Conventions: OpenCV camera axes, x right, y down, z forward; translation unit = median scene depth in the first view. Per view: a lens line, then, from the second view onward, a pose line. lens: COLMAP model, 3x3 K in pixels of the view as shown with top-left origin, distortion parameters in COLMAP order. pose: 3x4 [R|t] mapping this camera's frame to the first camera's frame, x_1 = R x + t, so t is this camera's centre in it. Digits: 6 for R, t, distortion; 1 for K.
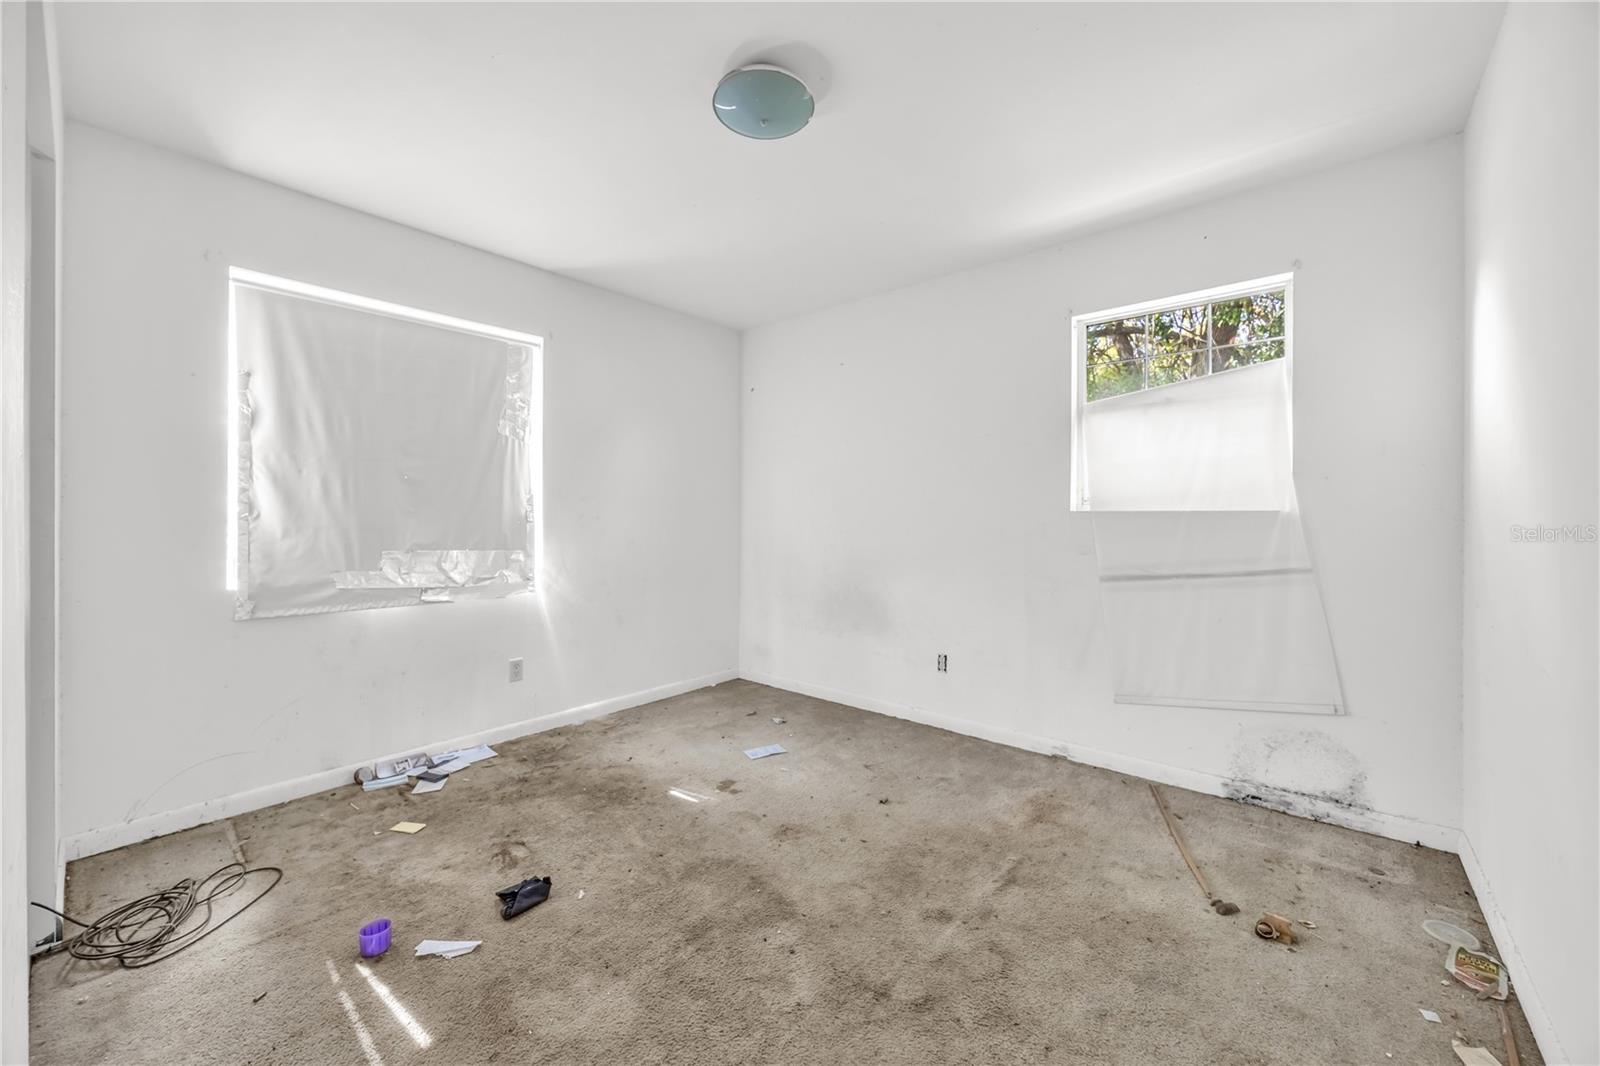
lens RADIAL K [[613.6, 0, 800.9], [0, 613.6, 525.9], [0, 0, 1]] dist [-0.003150, -0.000317]
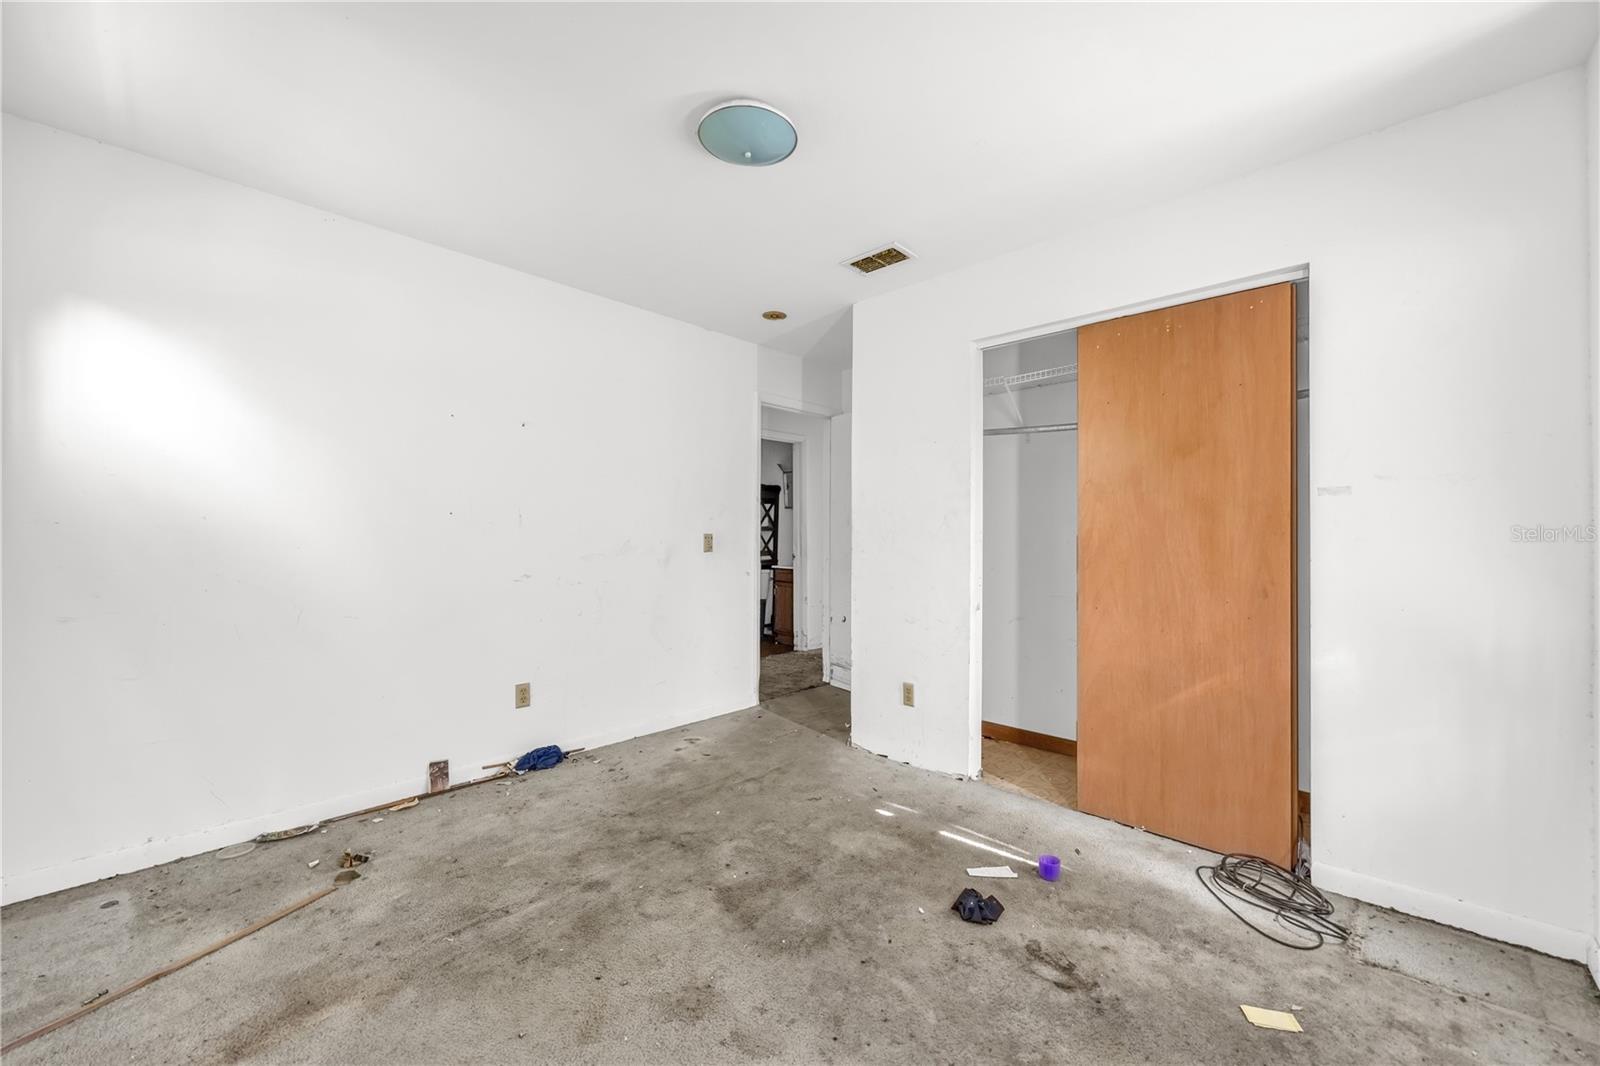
lens RADIAL K [[613.6, 0, 799.9], [0, 613.6, 530.3], [0, 0, 1]] dist [-0.003150, -0.000317]
pose [[-0.998532, -0.002091, 0.054120, -0.212437], [-0.001519, 0.999942, 0.010619, -0.041181], [-0.054139, 0.010522, -0.998478, 2.040255]]
